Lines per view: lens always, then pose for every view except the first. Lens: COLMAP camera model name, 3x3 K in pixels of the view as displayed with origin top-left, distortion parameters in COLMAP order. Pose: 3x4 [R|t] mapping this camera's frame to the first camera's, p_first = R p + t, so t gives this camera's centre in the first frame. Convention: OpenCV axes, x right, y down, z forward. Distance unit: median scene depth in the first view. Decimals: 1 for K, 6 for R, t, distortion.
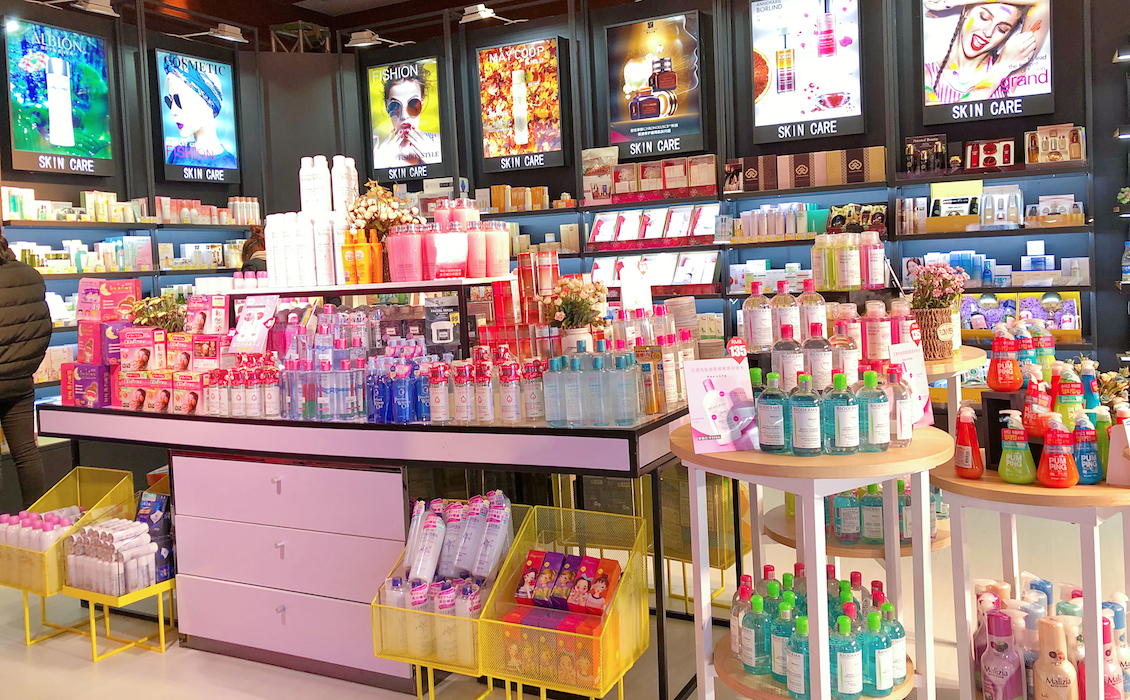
lens RADIAL K [[961.3, 0, 565.9], [0, 961.3, 350.5], [0, 0, 1]] dist [-0.001666, 0.009357]
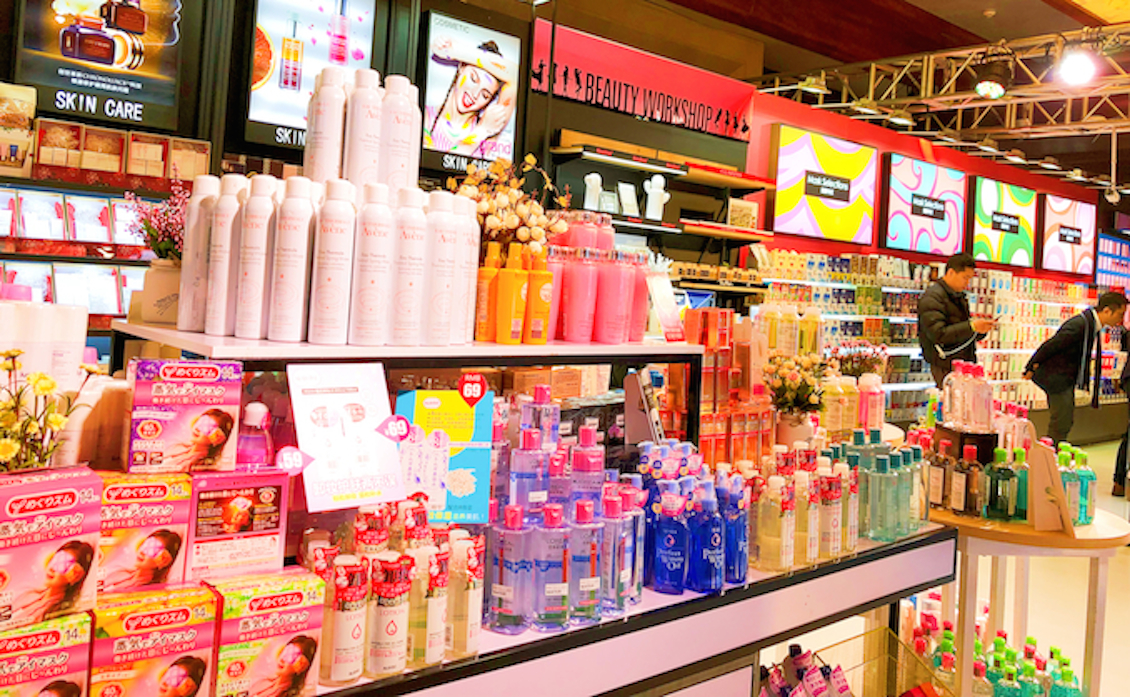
lens RADIAL K [[961.3, 0, 594.7], [0, 961.3, 265.0], [0, 0, 1]] dist [-0.001666, 0.009357]
pose [[0.331901, 0.092901, 0.938728, -0.440698], [0.001607, 0.995081, -0.099047, -0.037440], [-0.943313, 0.034382, 0.330119, 0.488180]]
